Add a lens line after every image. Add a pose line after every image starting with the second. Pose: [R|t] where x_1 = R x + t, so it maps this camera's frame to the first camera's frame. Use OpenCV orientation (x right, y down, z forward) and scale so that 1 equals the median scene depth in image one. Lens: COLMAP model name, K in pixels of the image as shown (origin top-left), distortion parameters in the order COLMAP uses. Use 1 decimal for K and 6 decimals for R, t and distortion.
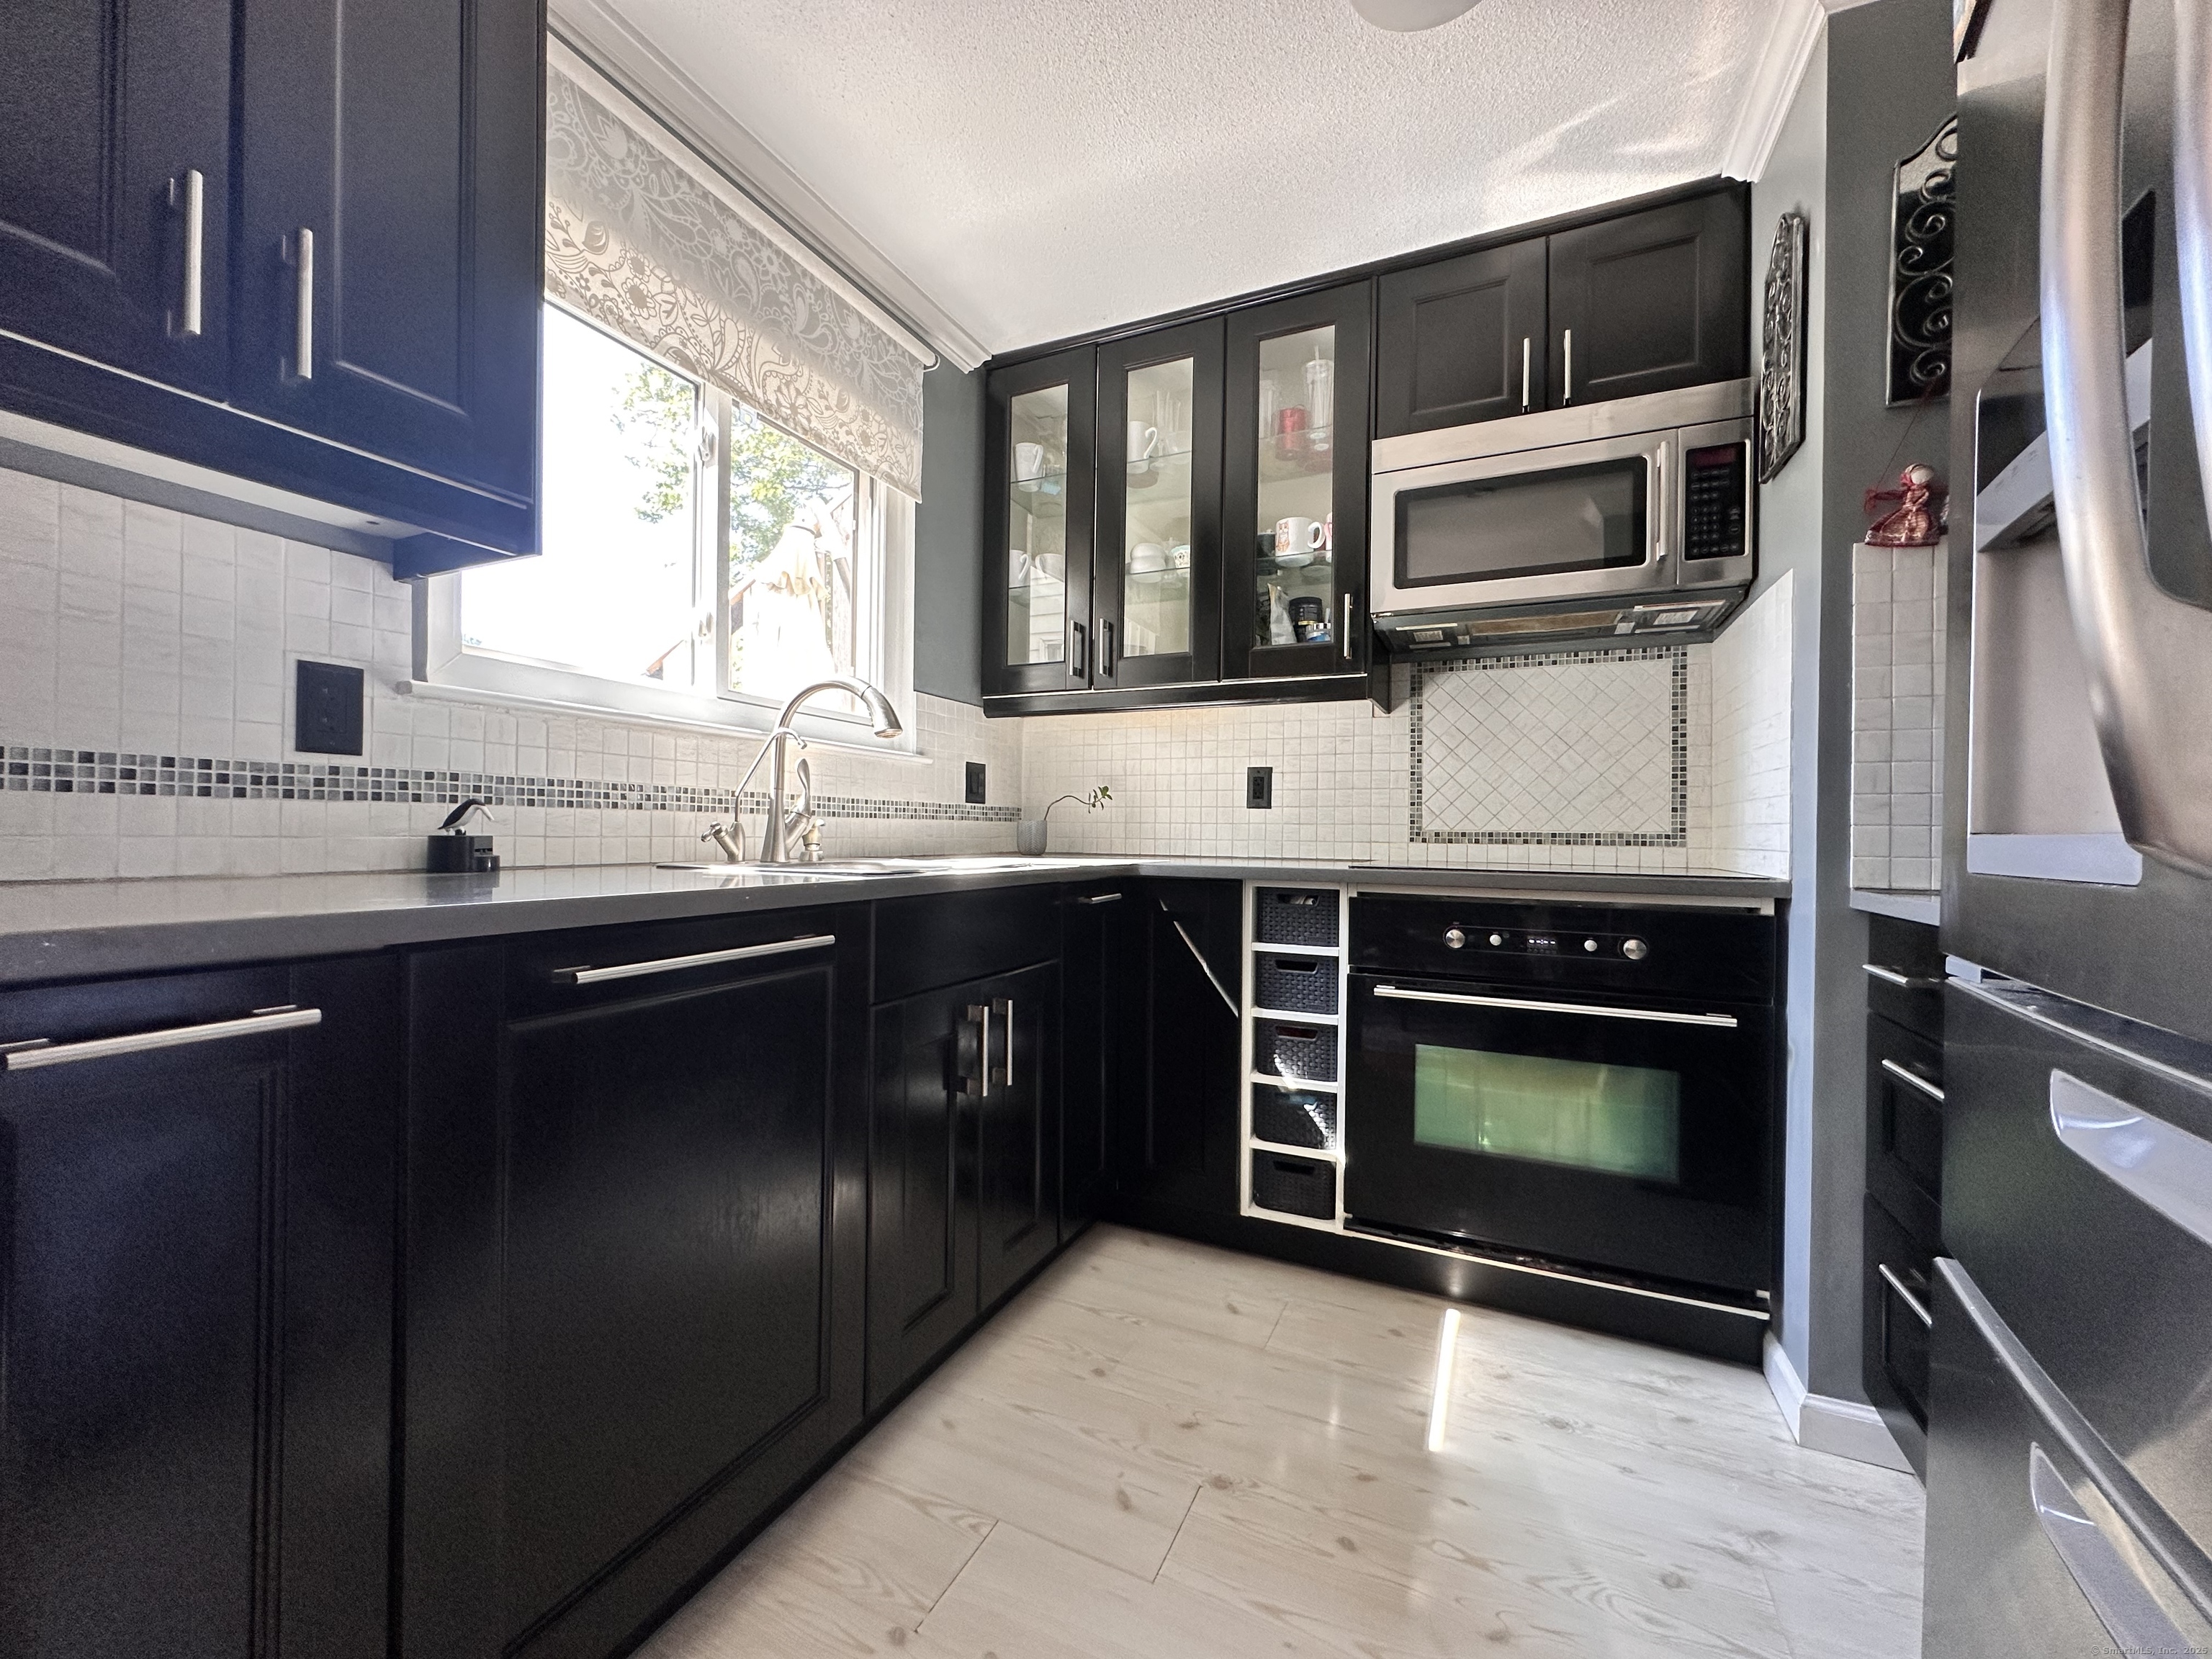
lens RADIAL K [[883.6, 0, 1104.8], [0, 883.6, 831.6], [0, 0, 1]] dist [-0.003556, 0.000717]
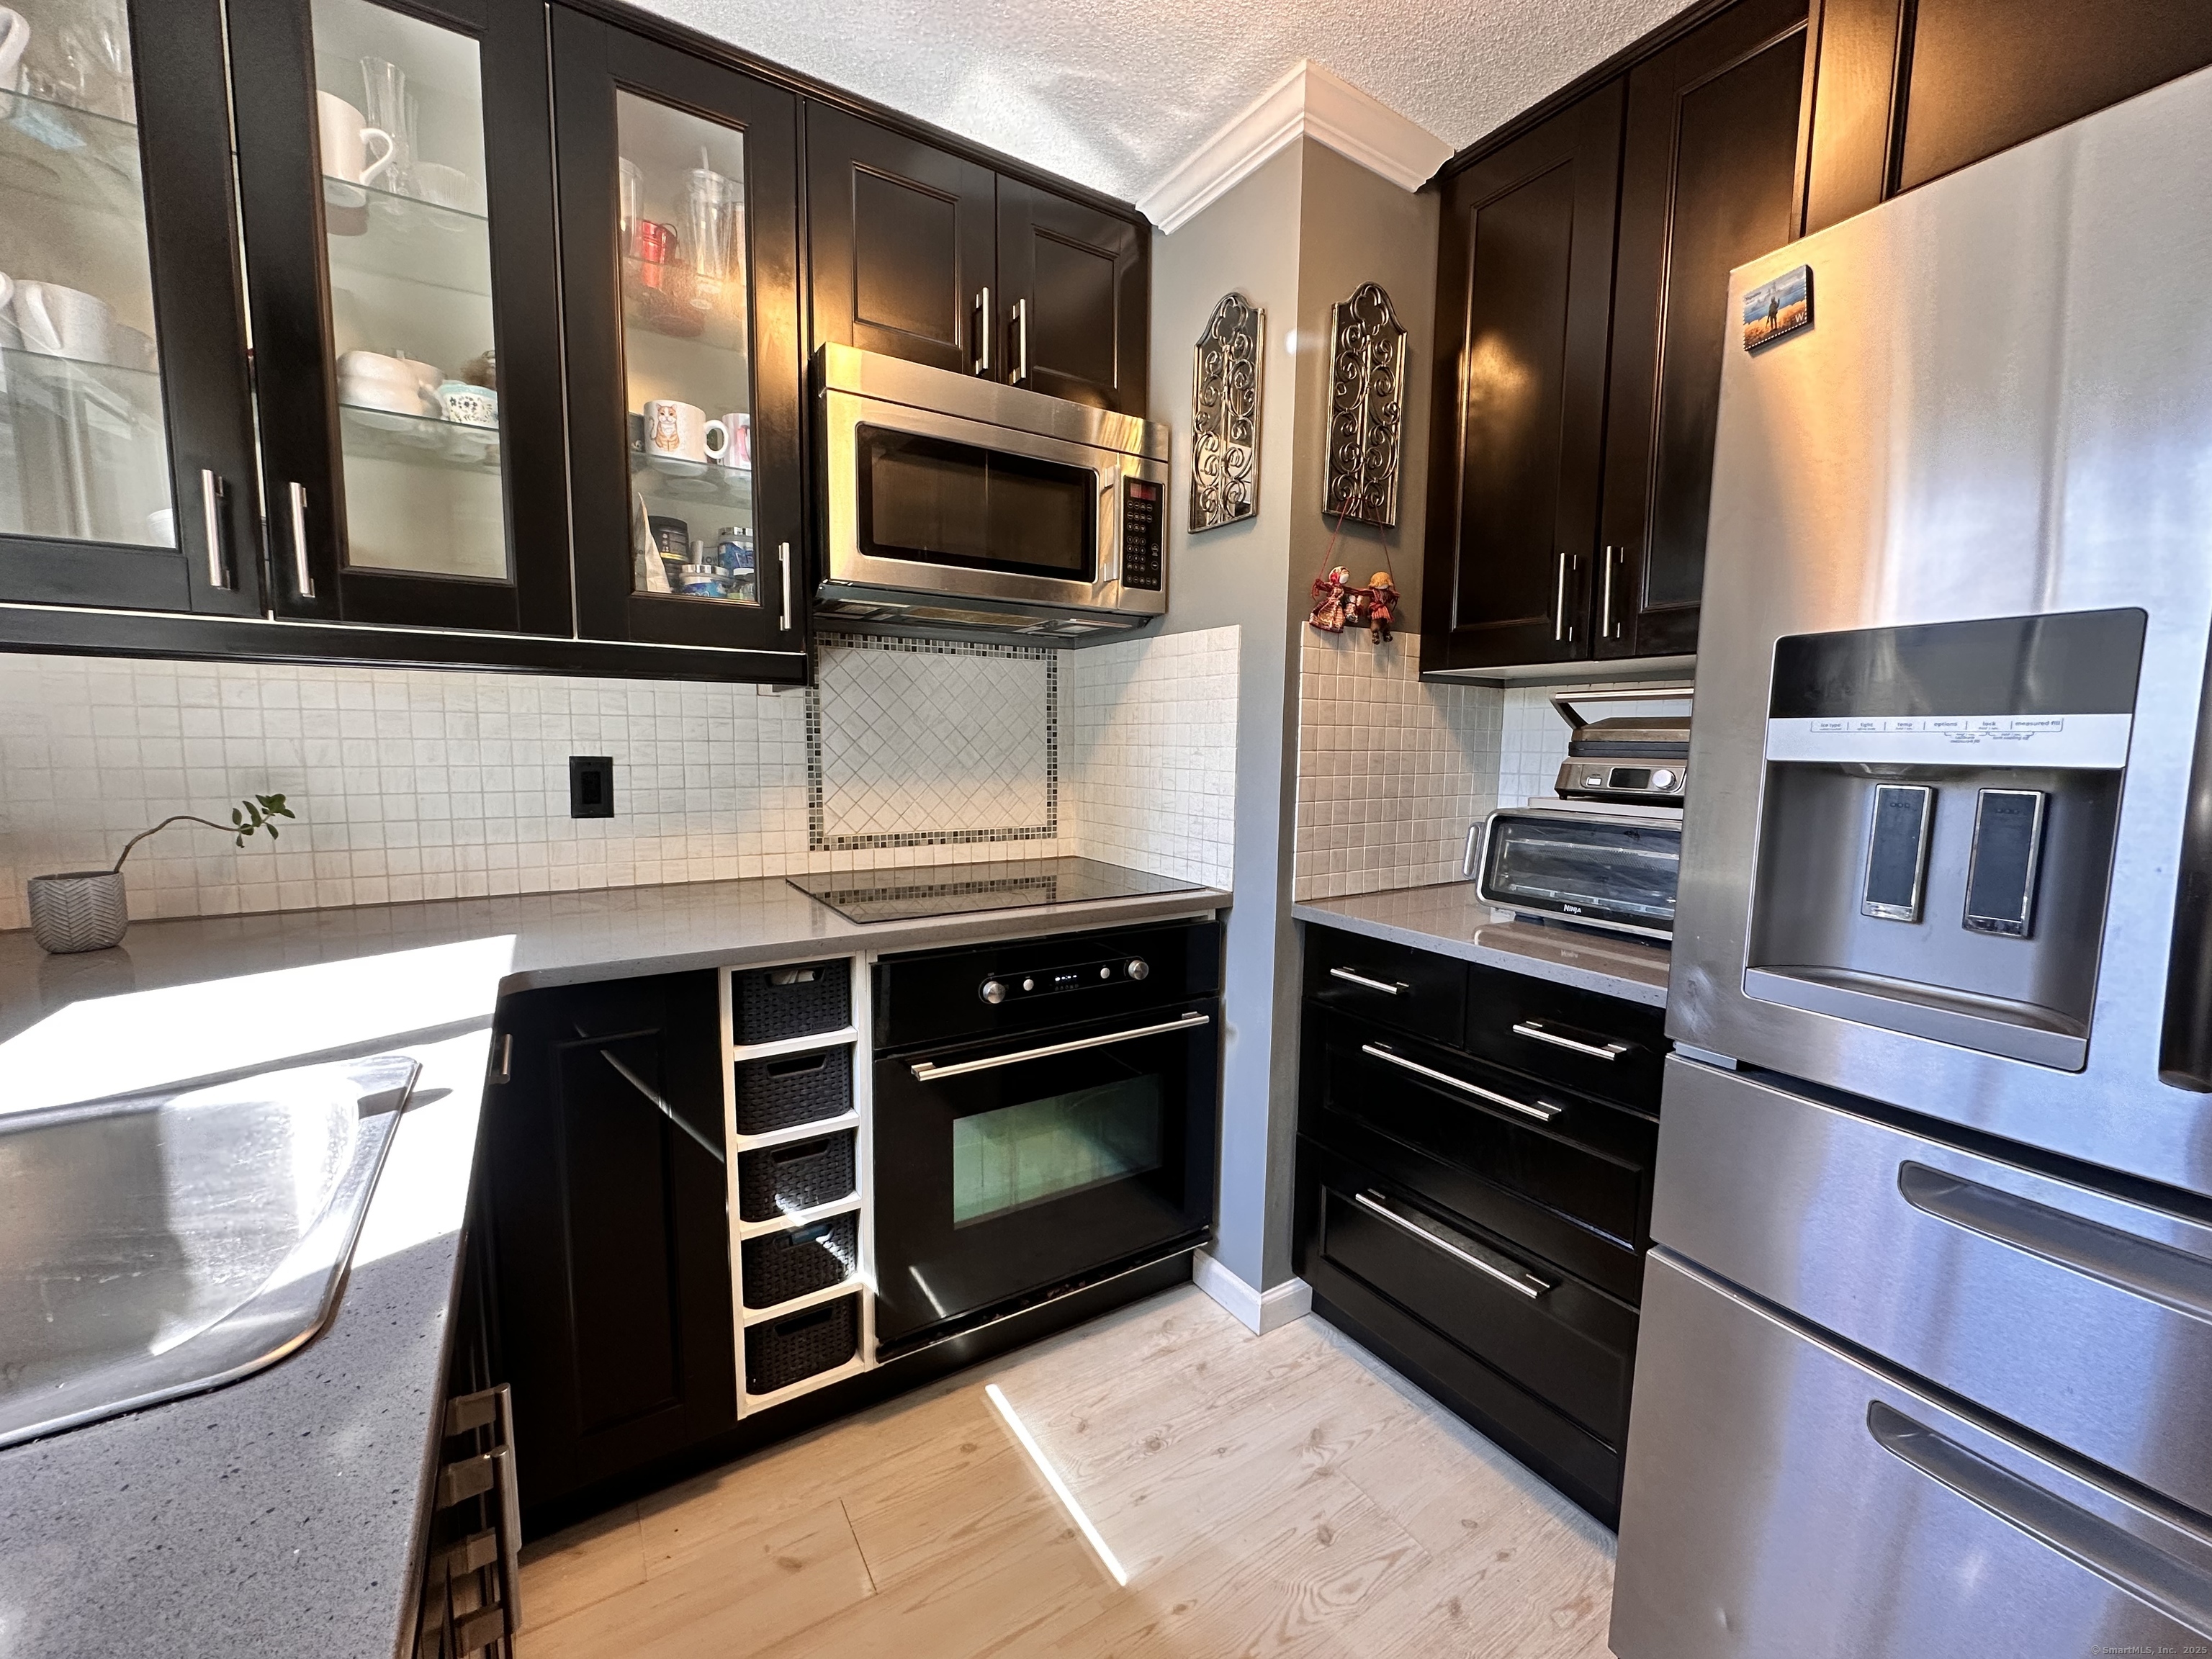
lens RADIAL K [[883.6, 0, 1105.4], [0, 883.6, 831.4], [0, 0, 1]] dist [-0.003556, 0.000717]
pose [[0.539493, -0.094917, 0.836623, -0.256627], [-0.005607, 0.993199, 0.116296, -0.136879], [-0.841972, -0.067432, 0.535291, 0.426359]]
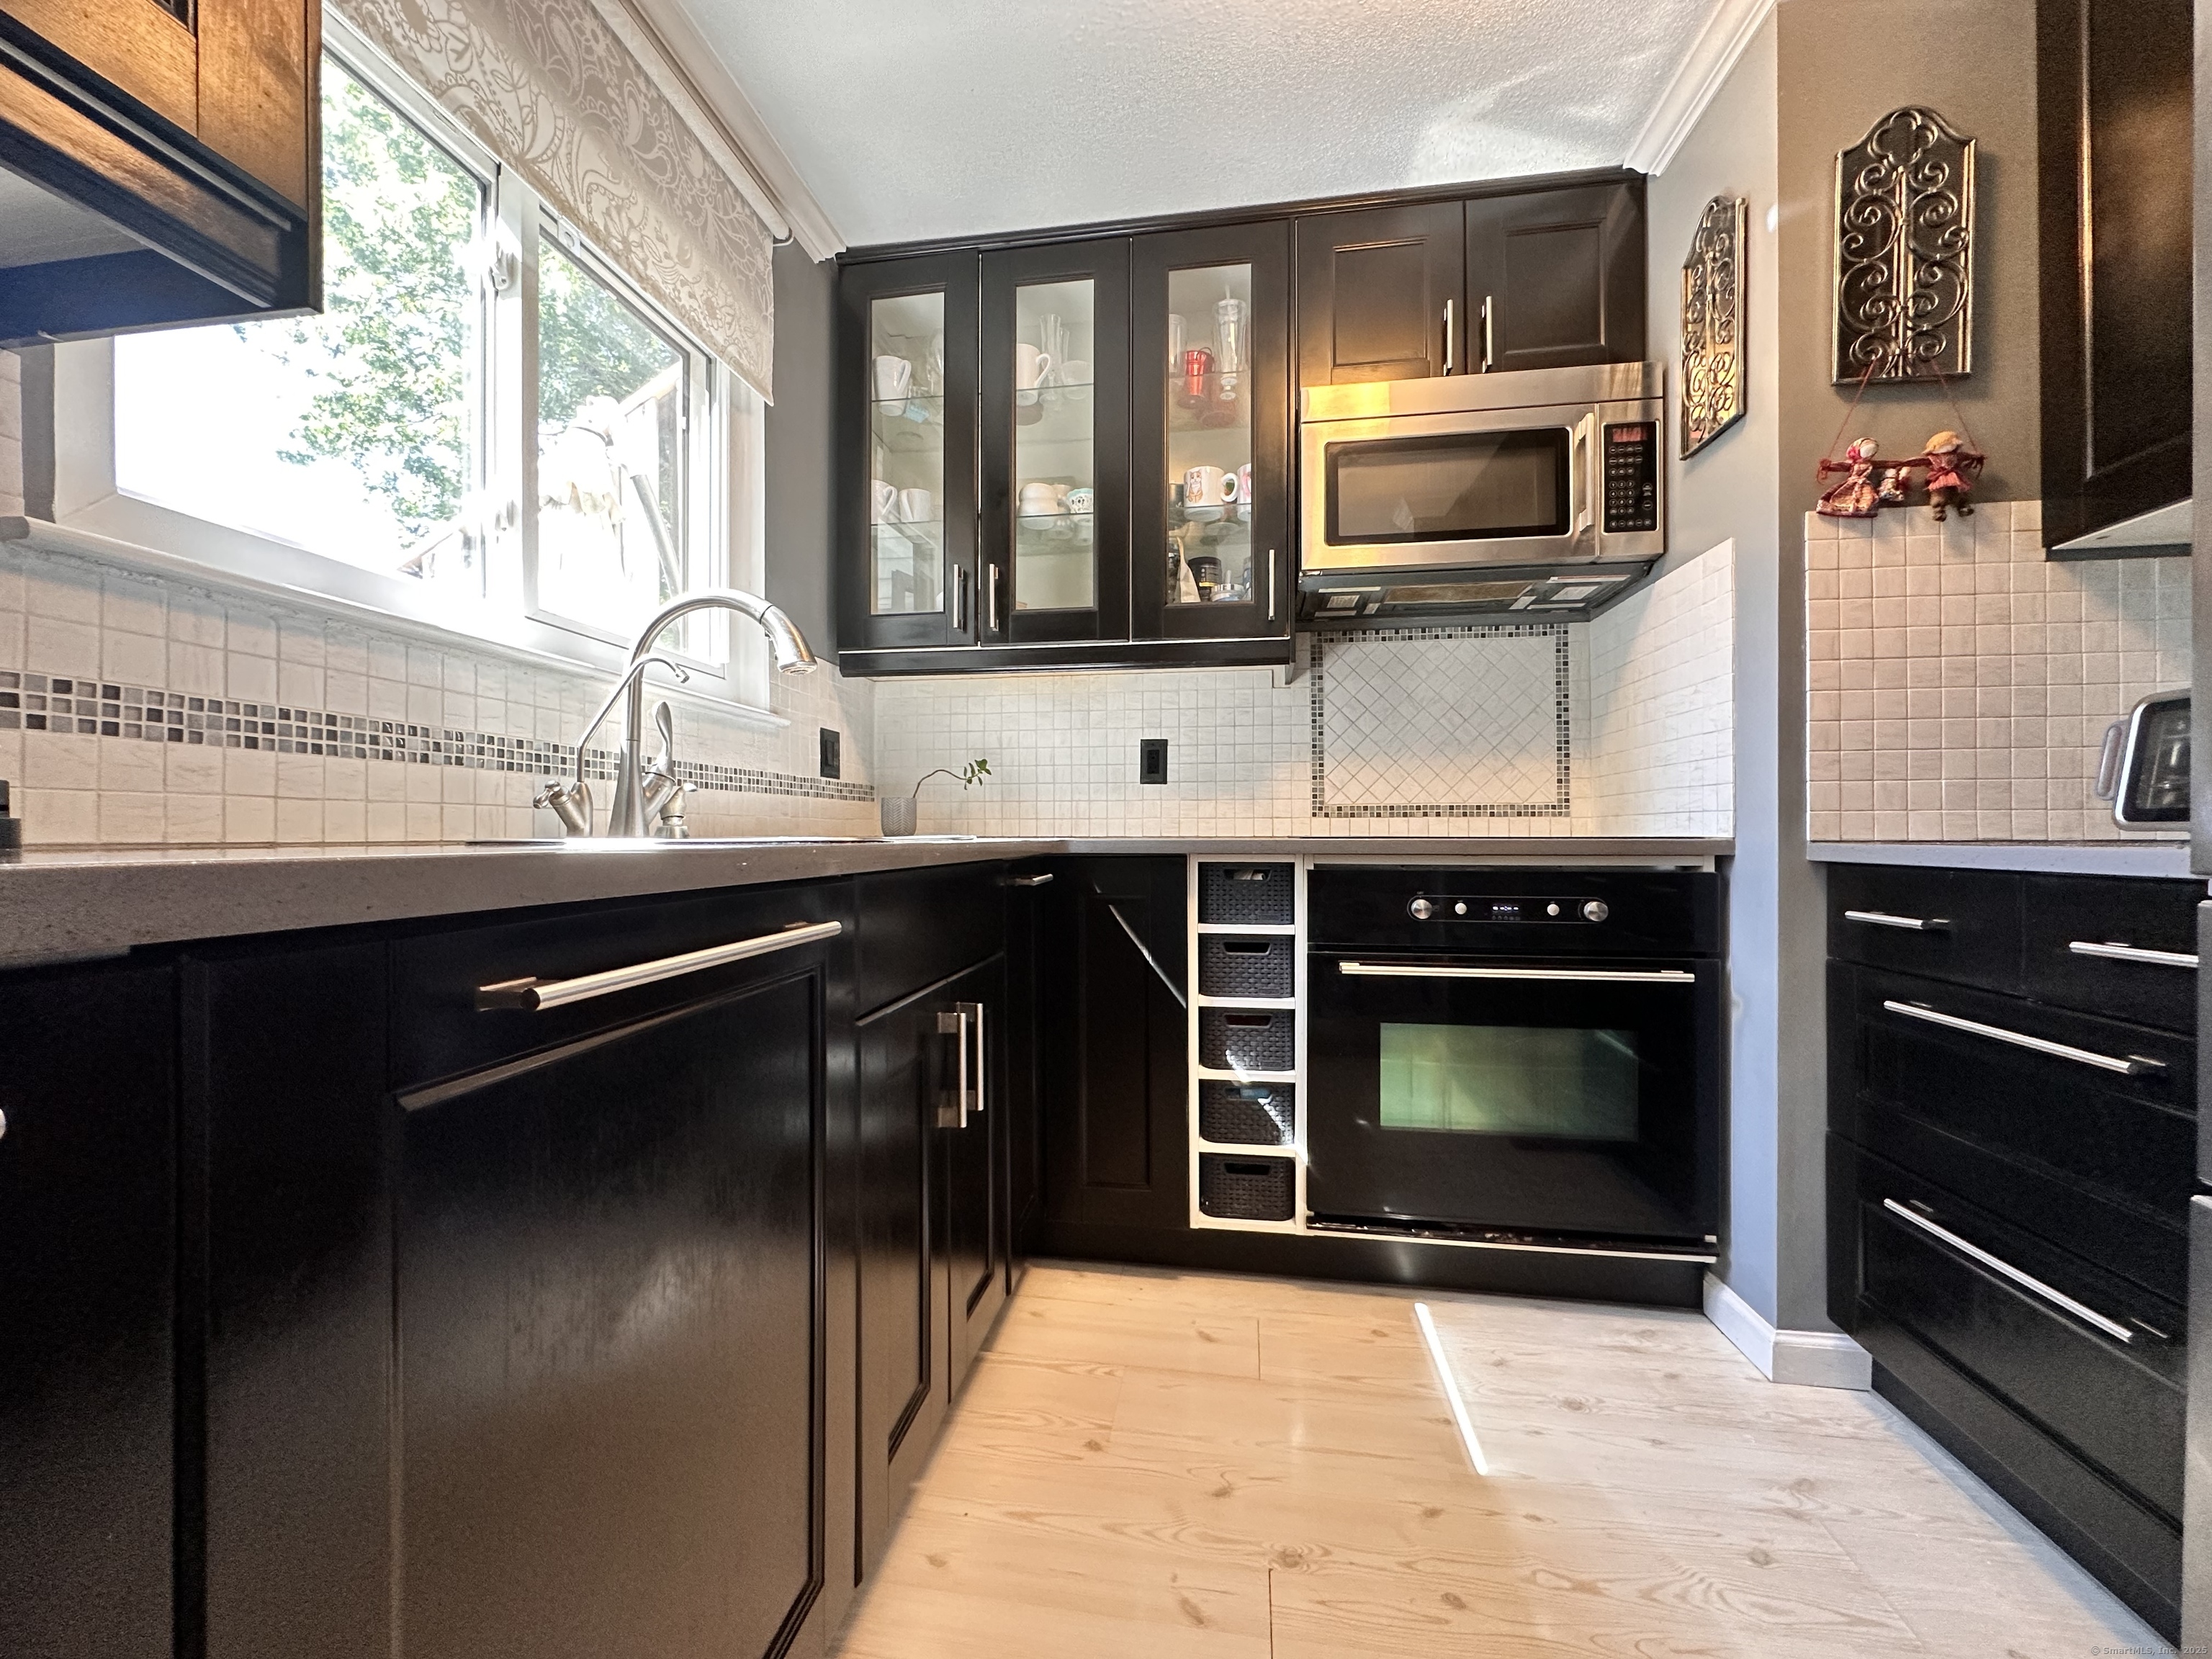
lens RADIAL K [[883.6, 0, 1105.5], [0, 883.6, 831.6], [0, 0, 1]] dist [-0.003556, 0.000717]
pose [[0.960658, -0.013194, 0.277420, -0.186258], [0.013190, 0.999911, 0.001882, 0.030209], [-0.277420, 0.001851, 0.960747, 0.171974]]
